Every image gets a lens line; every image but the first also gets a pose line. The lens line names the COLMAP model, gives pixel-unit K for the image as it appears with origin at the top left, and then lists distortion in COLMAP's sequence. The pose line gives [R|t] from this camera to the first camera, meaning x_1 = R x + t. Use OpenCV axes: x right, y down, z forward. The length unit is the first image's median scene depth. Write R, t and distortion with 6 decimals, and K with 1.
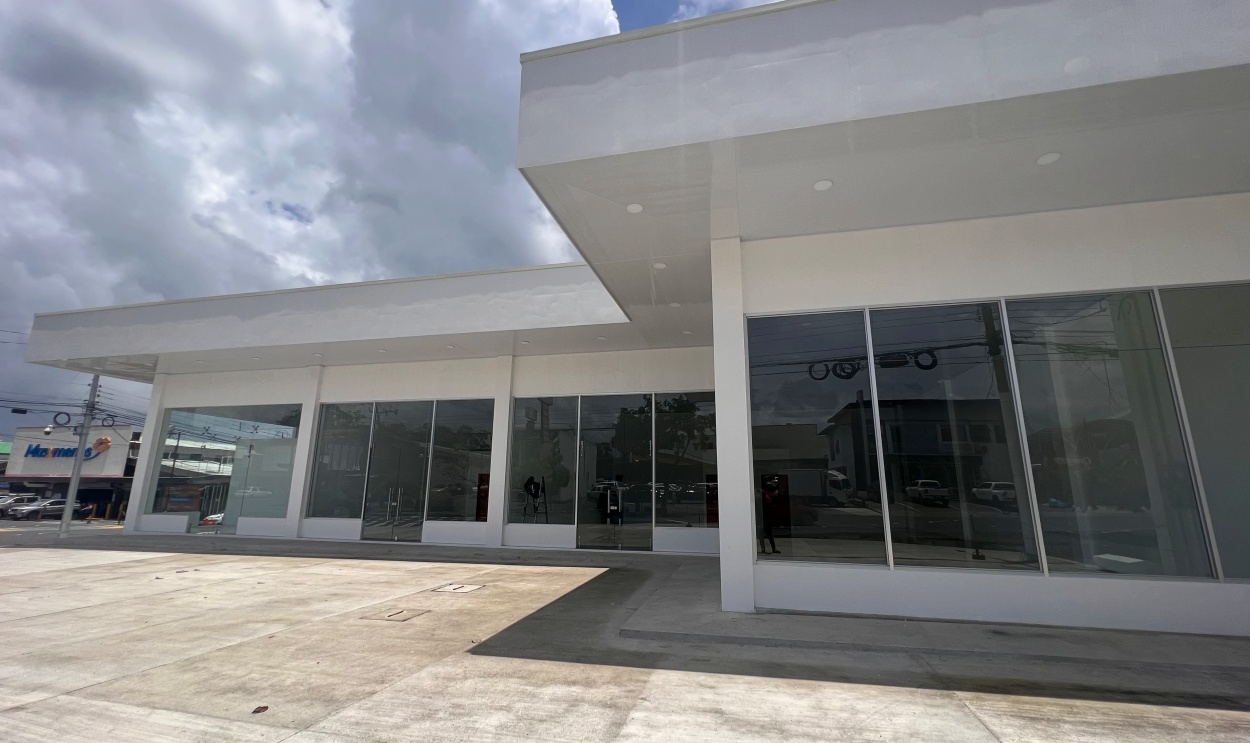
lens RADIAL K [[529.8, 0, 611.2], [0, 529.8, 371.2], [0, 0, 1]] dist [-0.000843, -0.000036]
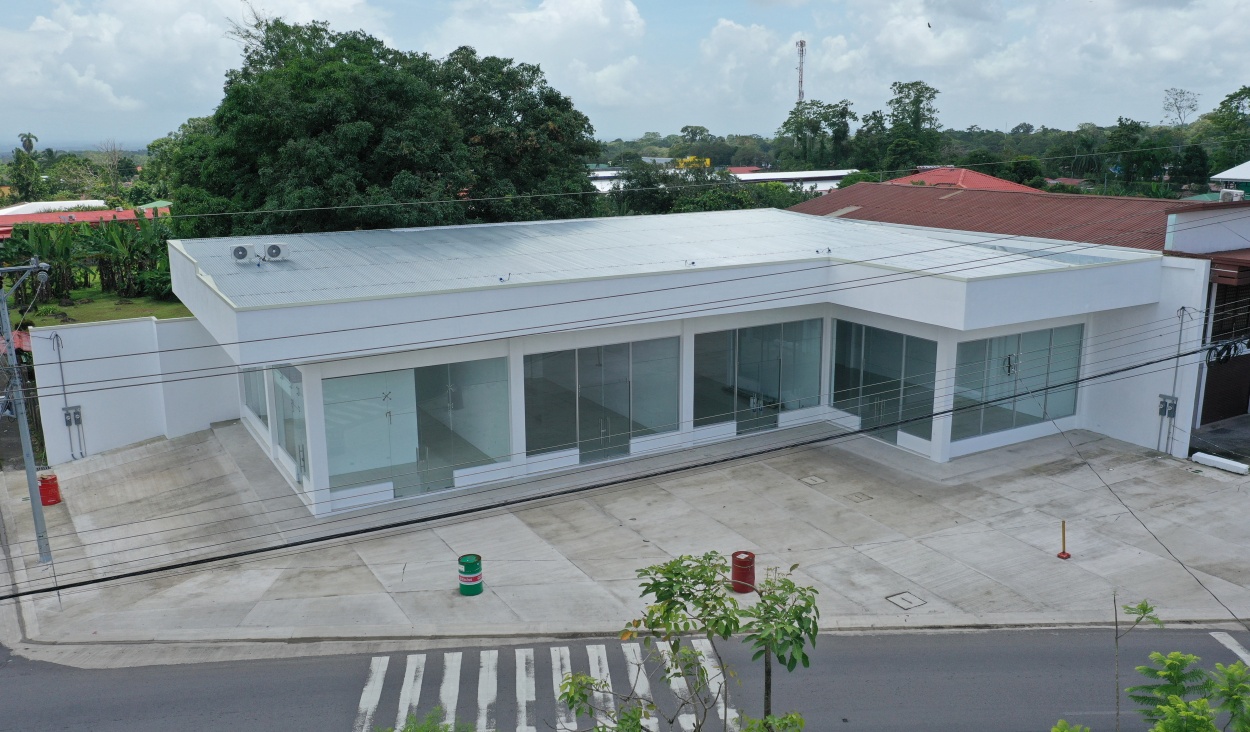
lens RADIAL K [[1007.6, 0, 623.8], [0, 1007.6, 352.4], [0, 0, 1]] dist [-0.007593, 0.002108]
pose [[0.712012, -0.164537, 0.682617, -2.143296], [-0.139183, 0.919796, 0.366883, -0.844830], [-0.688235, -0.356233, 0.632005, -0.446013]]
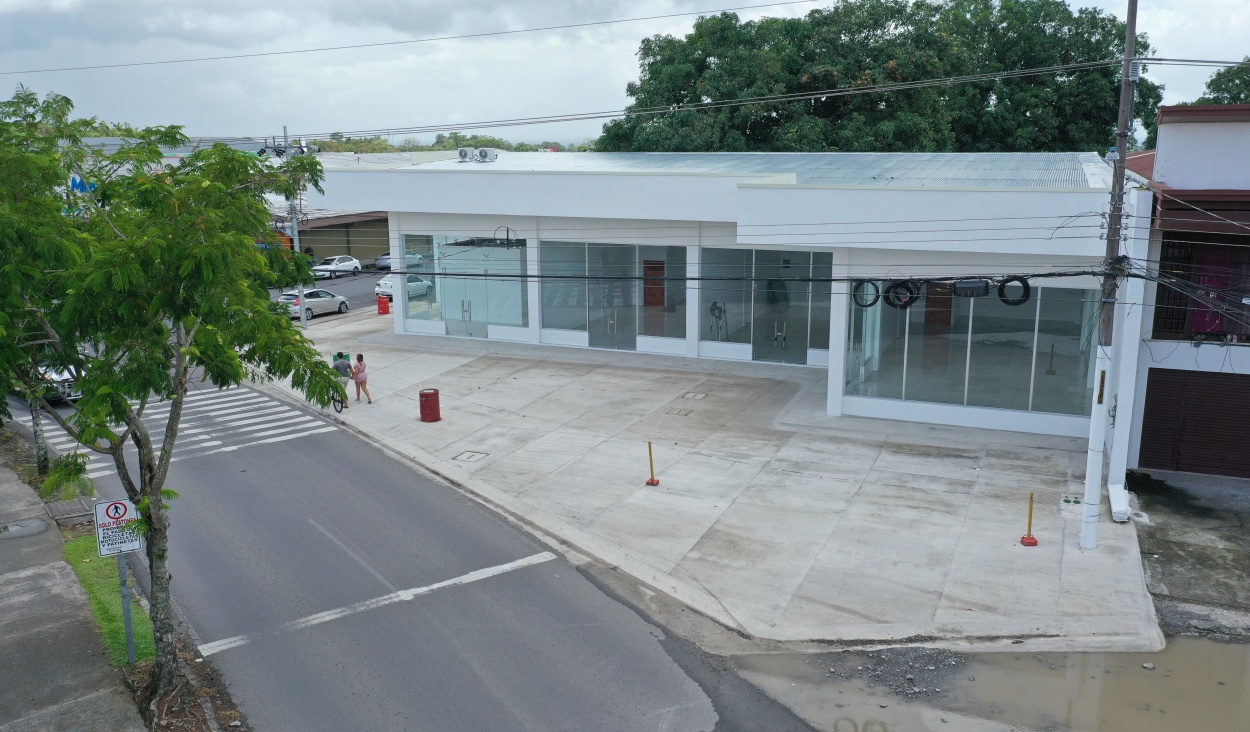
lens RADIAL K [[1007.6, 0, 623.8], [0, 1007.6, 352.4], [0, 0, 1]] dist [-0.007593, 0.002108]
pose [[0.988628, 0.015340, -0.149594, -0.003308], [0.048656, 0.908641, 0.414733, -0.812201], [0.142289, -0.417295, 0.897562, -1.442214]]
